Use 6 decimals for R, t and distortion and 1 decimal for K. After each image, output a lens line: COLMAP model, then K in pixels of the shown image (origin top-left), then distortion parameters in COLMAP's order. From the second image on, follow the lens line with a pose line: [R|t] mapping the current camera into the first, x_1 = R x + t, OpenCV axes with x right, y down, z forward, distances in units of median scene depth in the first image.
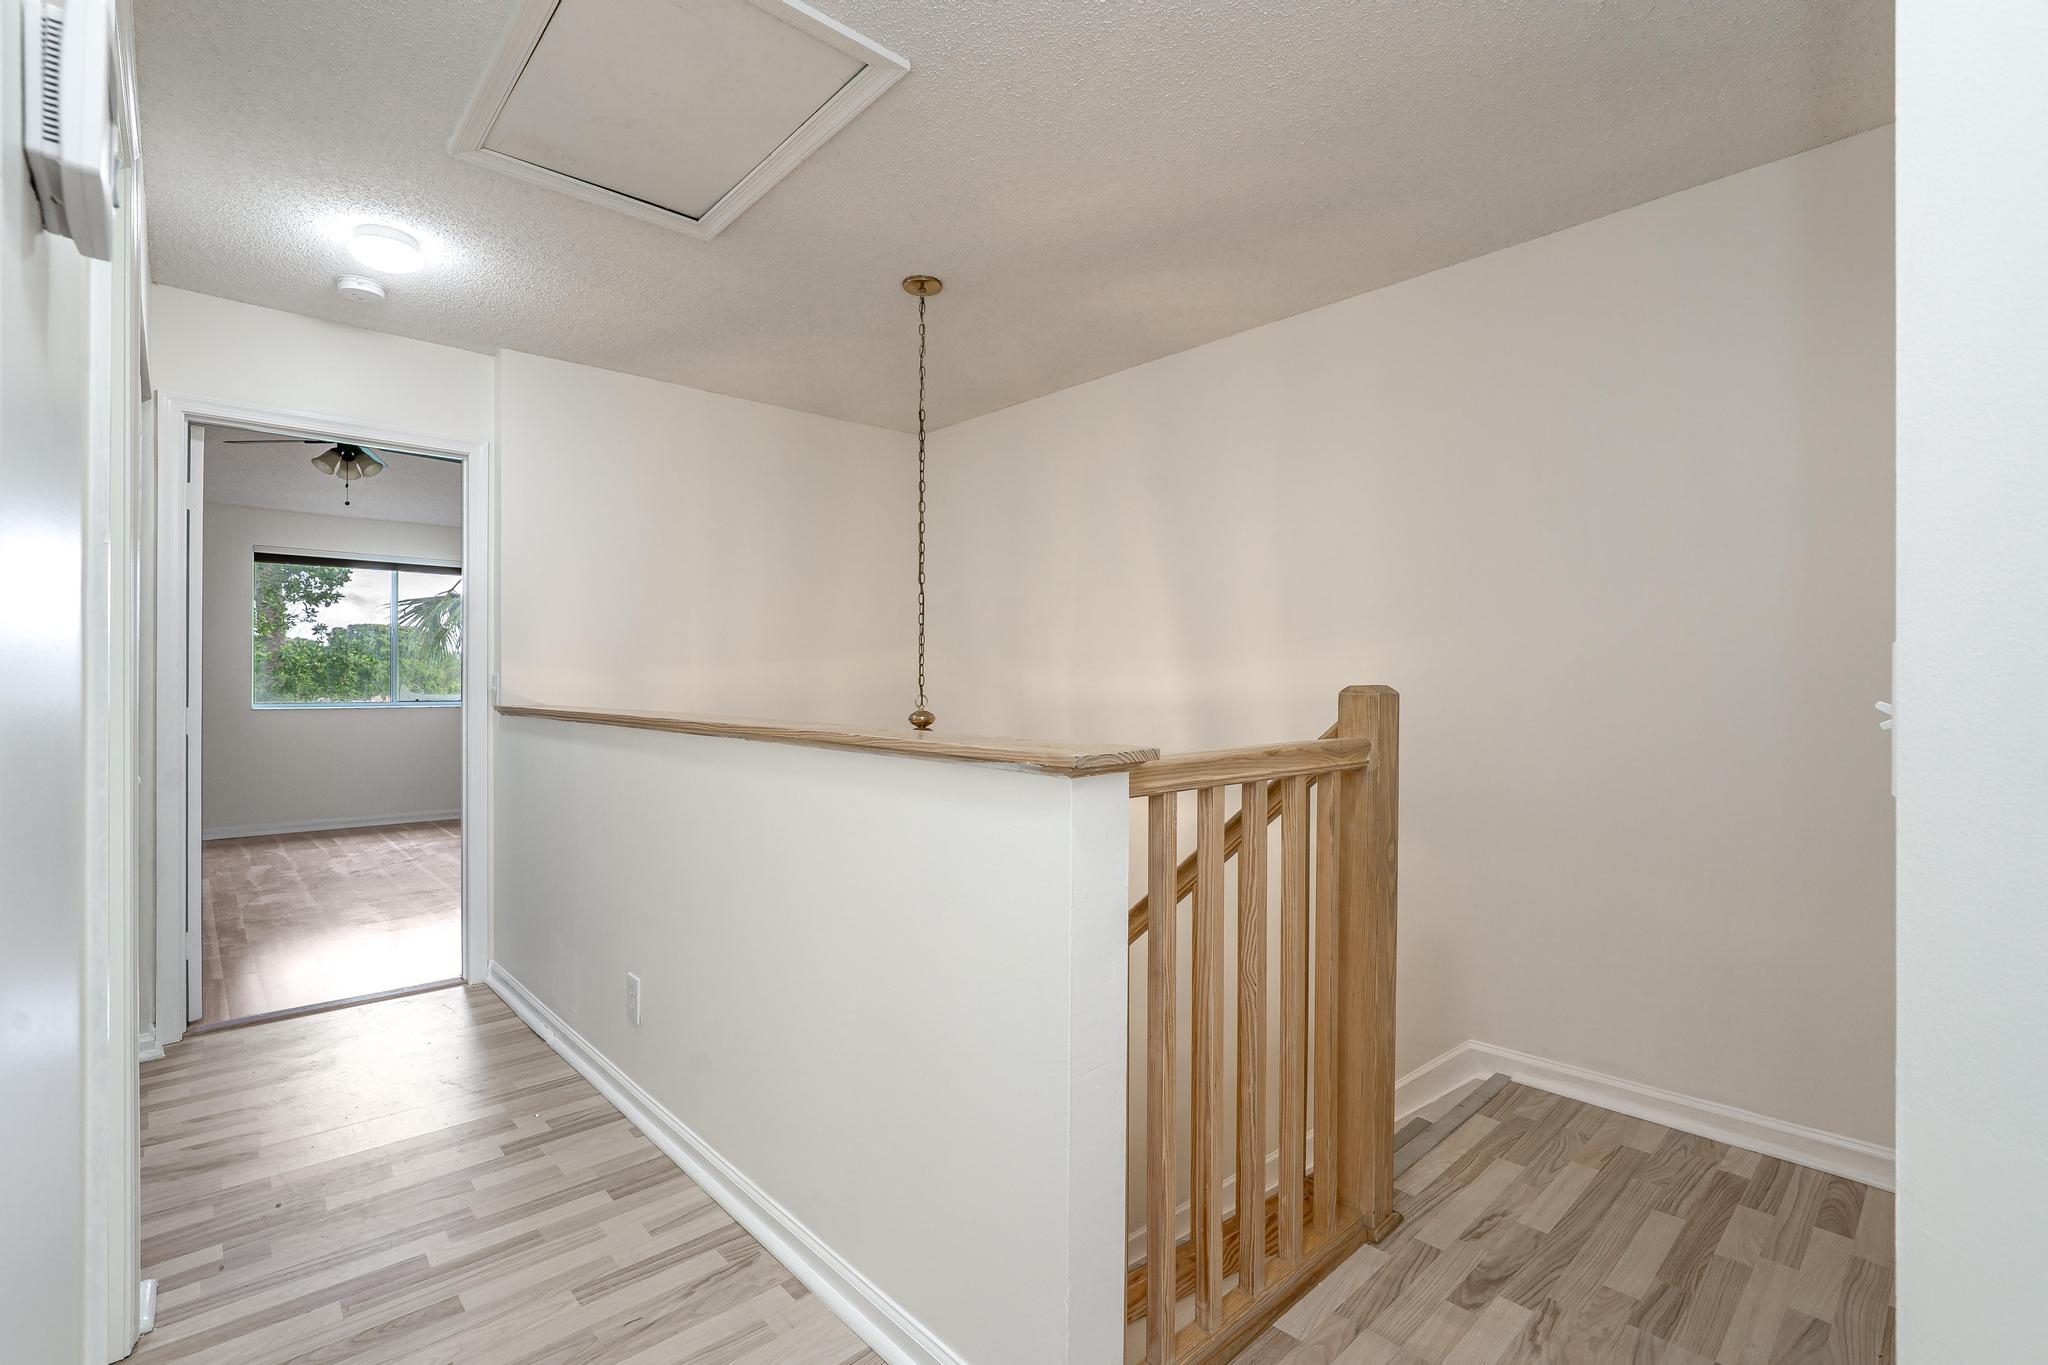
lens RADIAL K [[916.0, 0, 1018.7], [0, 916.0, 676.8], [0, 0, 1]] dist [-0.009332, 0.001625]
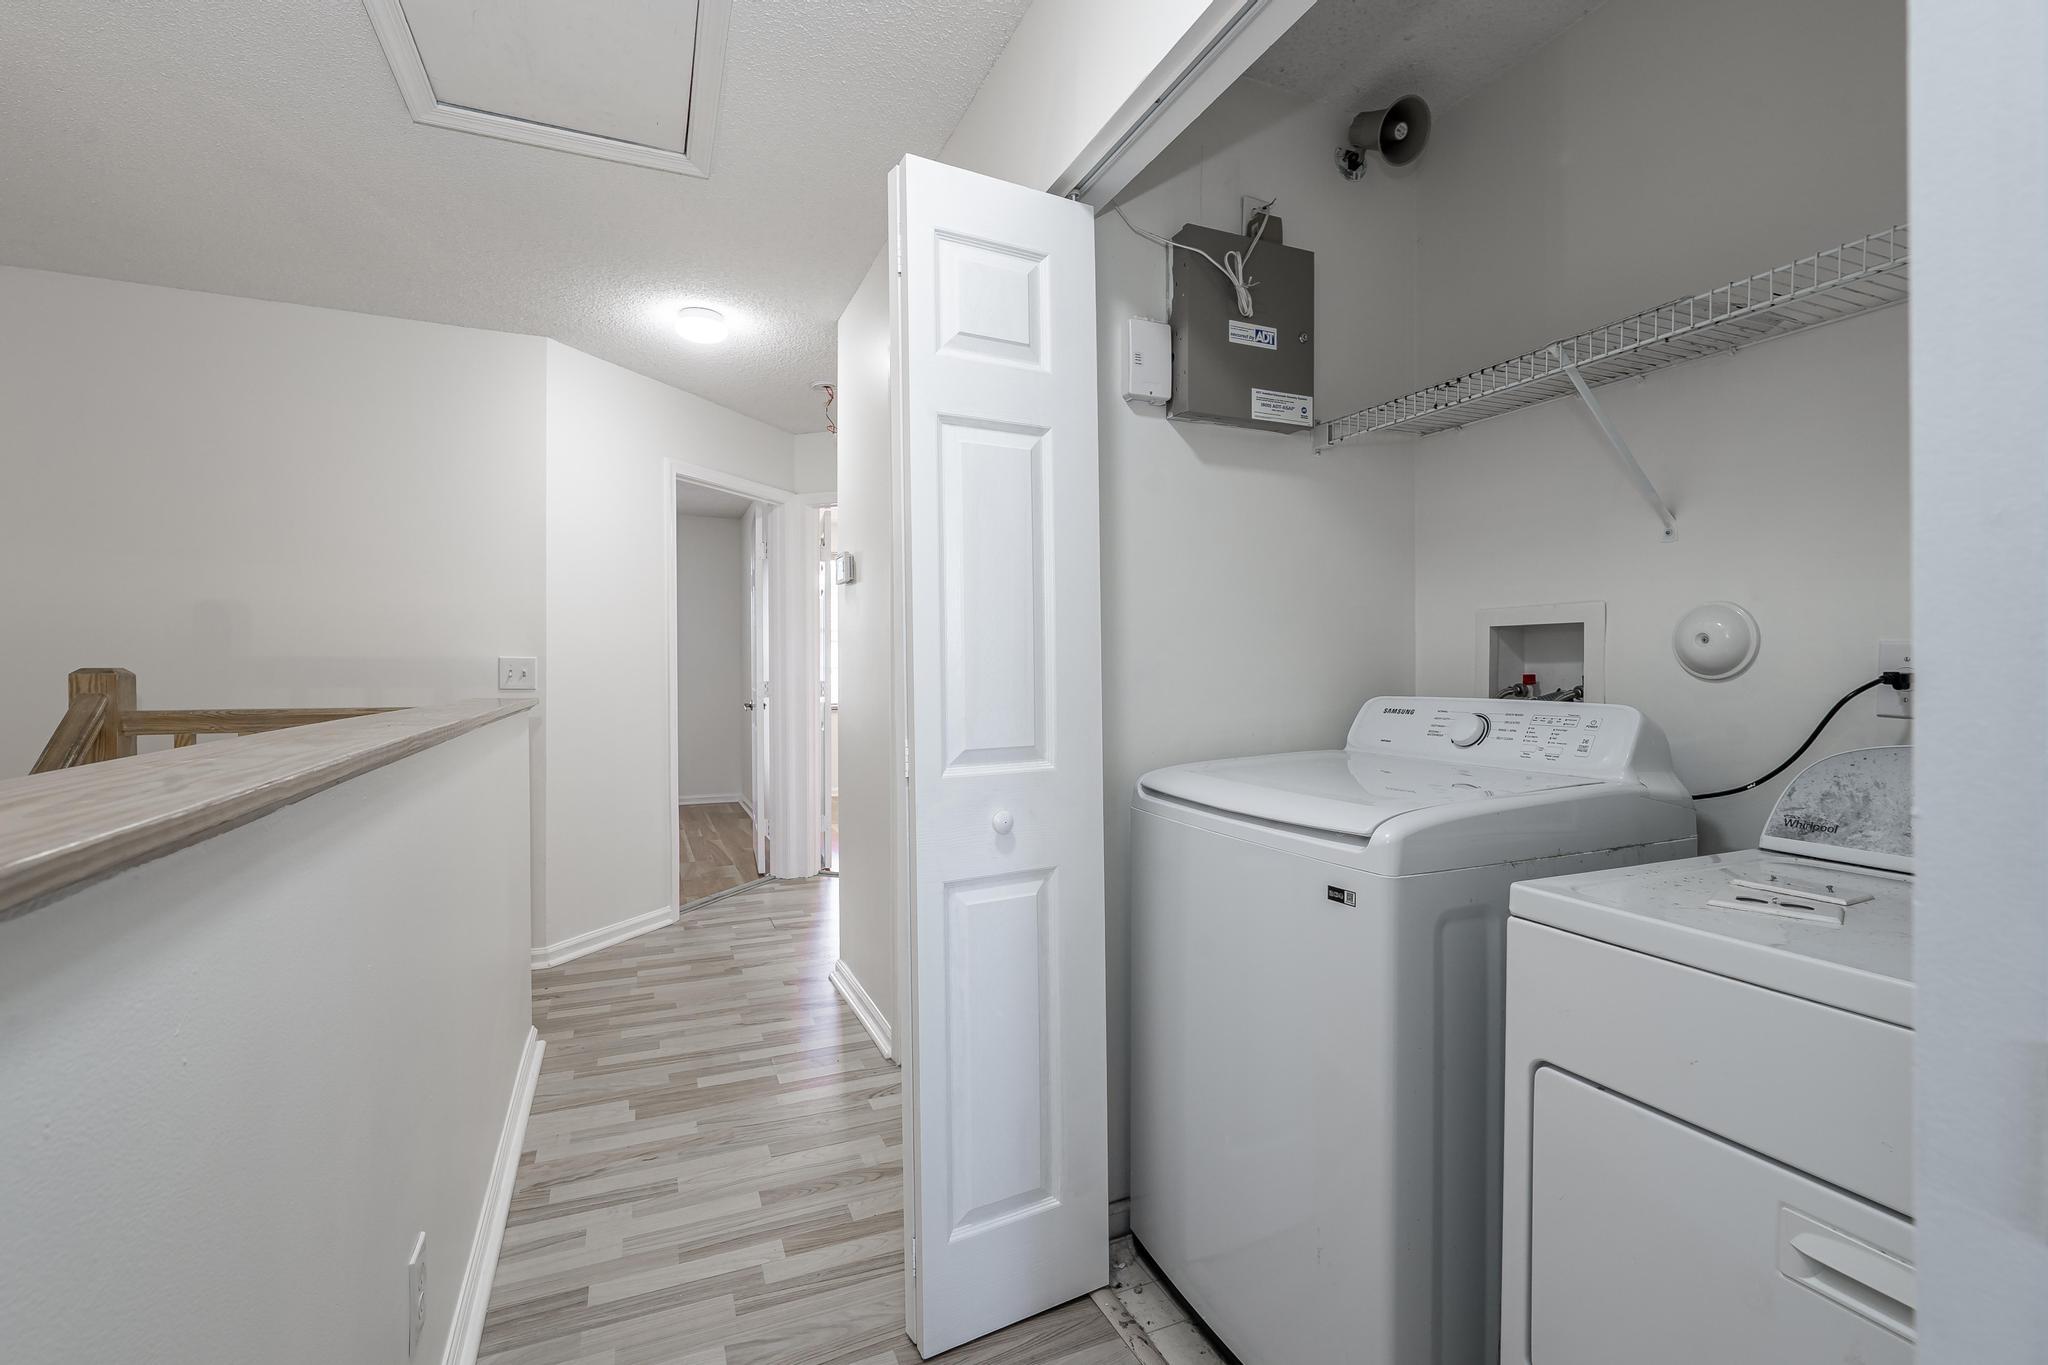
lens RADIAL K [[916.0, 0, 1029.1], [0, 916.0, 668.7], [0, 0, 1]] dist [-0.009332, 0.001625]
pose [[-0.944387, 0.002949, 0.328823, -1.274907], [0.004282, 0.999985, 0.003330, 0.010376], [-0.328809, 0.004552, -0.944386, 1.915238]]
